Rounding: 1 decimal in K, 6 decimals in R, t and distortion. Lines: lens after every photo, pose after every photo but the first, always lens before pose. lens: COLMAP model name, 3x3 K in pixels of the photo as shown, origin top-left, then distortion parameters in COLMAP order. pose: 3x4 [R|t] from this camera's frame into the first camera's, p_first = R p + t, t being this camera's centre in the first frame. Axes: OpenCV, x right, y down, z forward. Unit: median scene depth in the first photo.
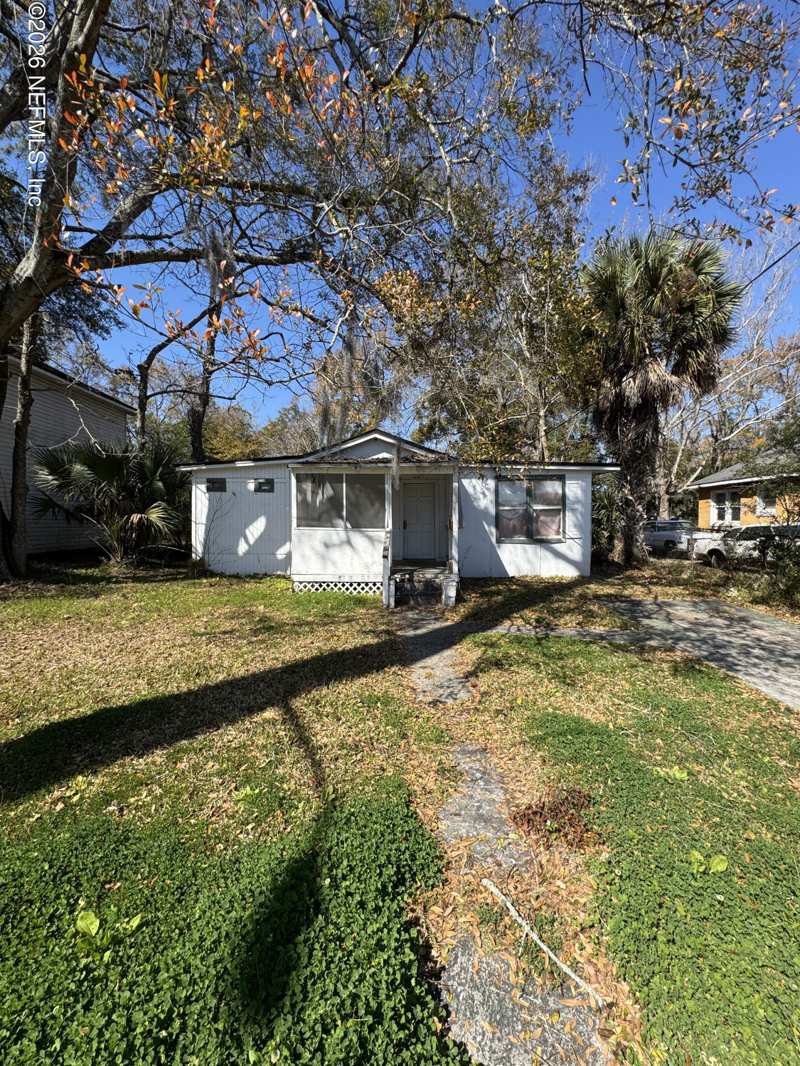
lens RADIAL K [[426.8, 0, 400.0], [0, 426.8, 533.0], [0, 0, 1]] dist [-0.003078, -0.000091]
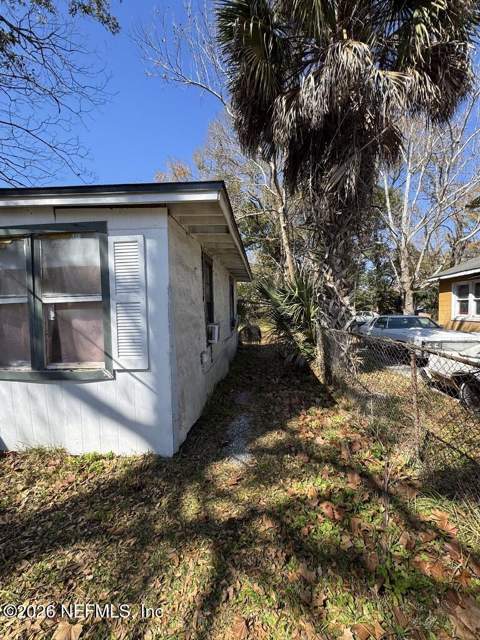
lens RADIAL K [[256.2, 0, 240.0], [0, 256.2, 320.0], [0, 0, 1]] dist [-0.003078, -0.000091]
pose [[0.998592, -0.004683, -0.052832, 0.484279], [0.004964, 0.999974, 0.005194, -0.036170], [0.052806, -0.005449, 0.998590, 0.684063]]
